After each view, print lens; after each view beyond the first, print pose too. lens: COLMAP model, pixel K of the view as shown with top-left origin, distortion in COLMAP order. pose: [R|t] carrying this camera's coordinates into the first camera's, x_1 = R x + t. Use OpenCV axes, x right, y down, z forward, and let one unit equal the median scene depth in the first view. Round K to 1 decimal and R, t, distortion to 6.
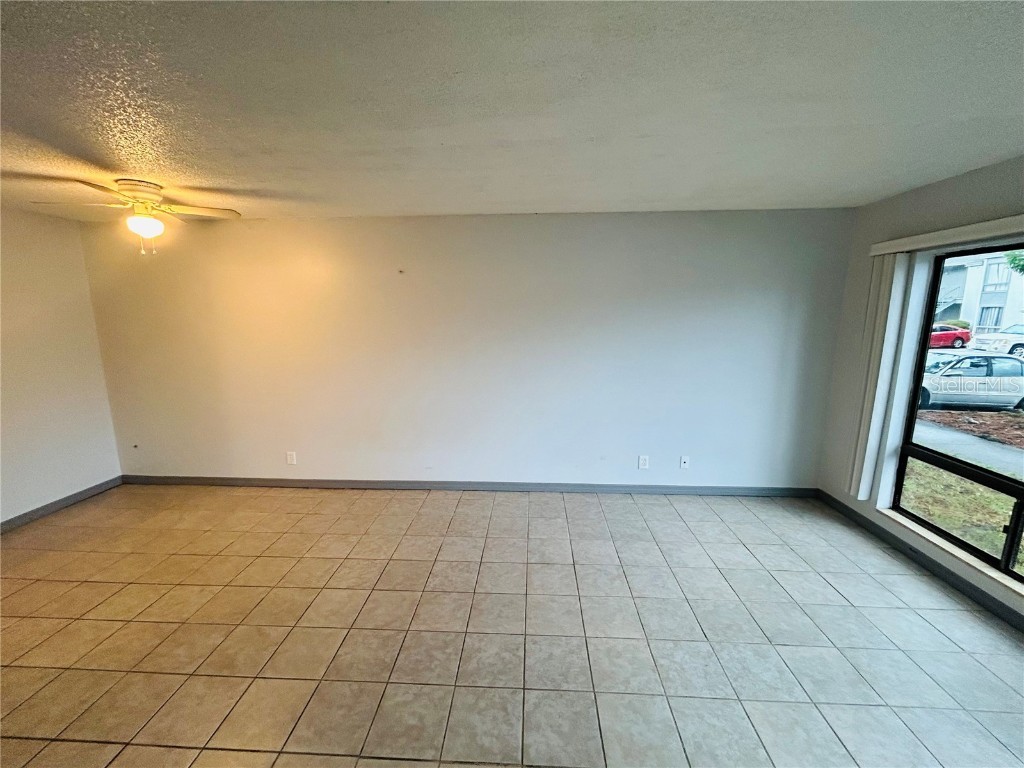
lens RADIAL K [[410.0, 0, 510.2], [0, 410.0, 382.6], [0, 0, 1]] dist [-0.002025, 0.000506]
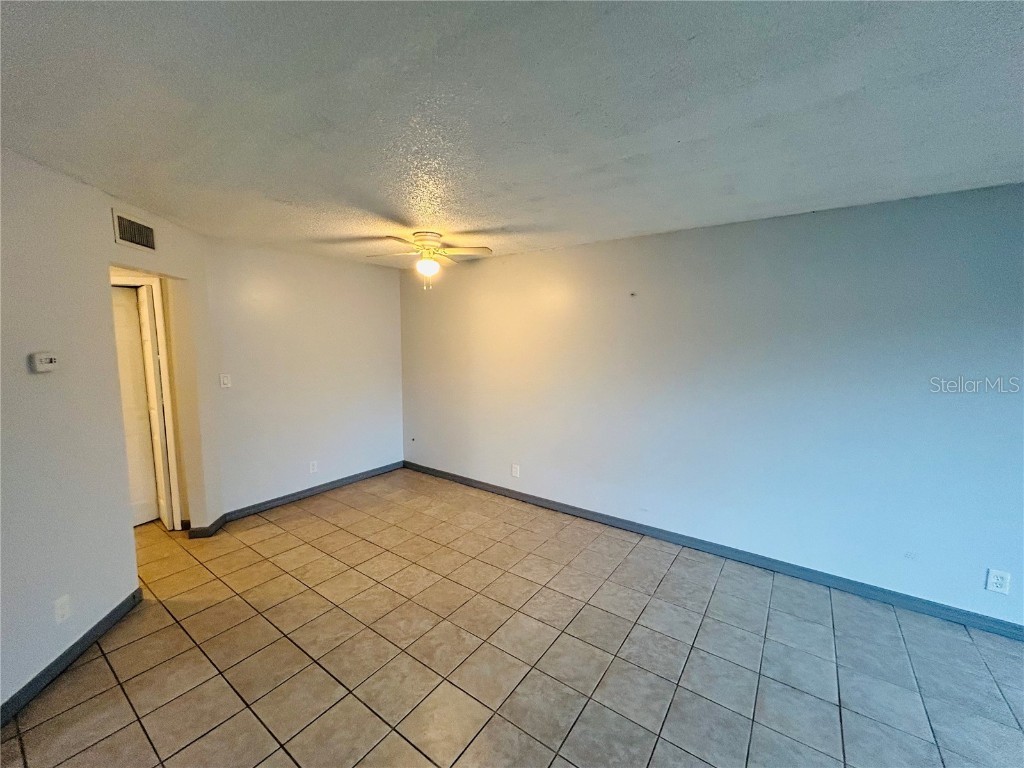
lens RADIAL K [[410.0, 0, 511.5], [0, 410.0, 384.6], [0, 0, 1]] dist [-0.002025, 0.000506]
pose [[0.843278, 0.069076, -0.533021, 0.021052], [-0.099923, 0.994567, -0.029196, -0.012384], [0.528108, 0.077881, 0.845598, 0.096996]]
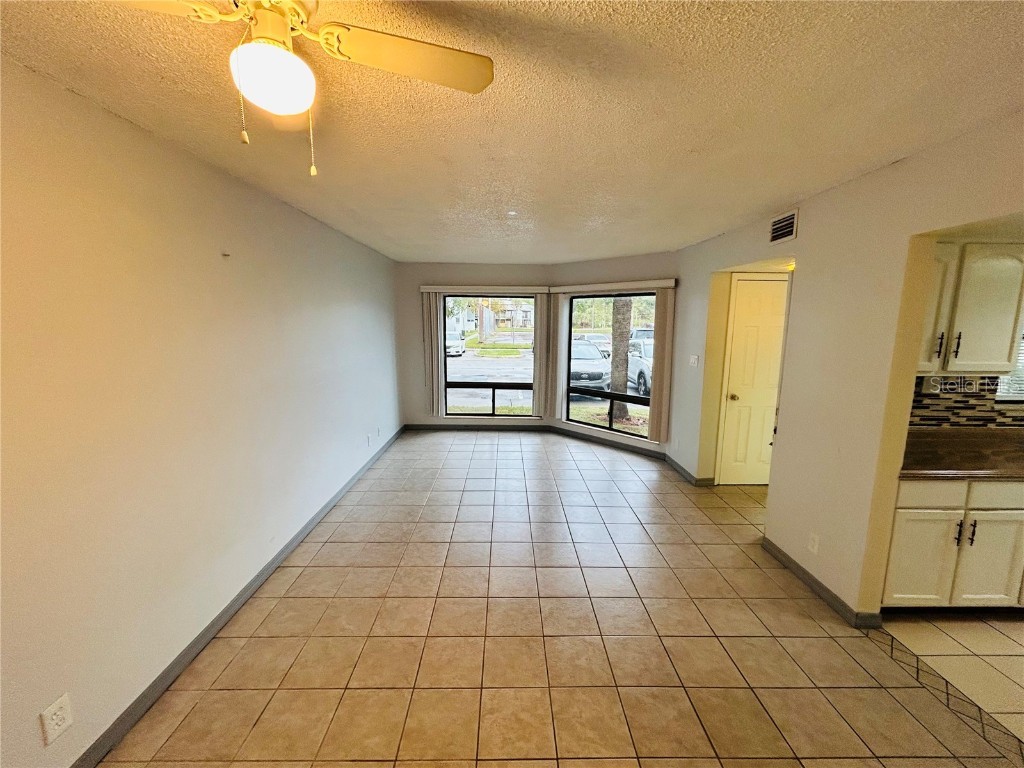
lens RADIAL K [[410.0, 0, 513.1], [0, 410.0, 385.9], [0, 0, 1]] dist [-0.002025, 0.000506]
pose [[-0.068397, -0.150538, 0.986235, -1.230417], [0.166227, 0.973012, 0.160048, -0.126930], [-0.983713, 0.174886, -0.041528, 0.806788]]
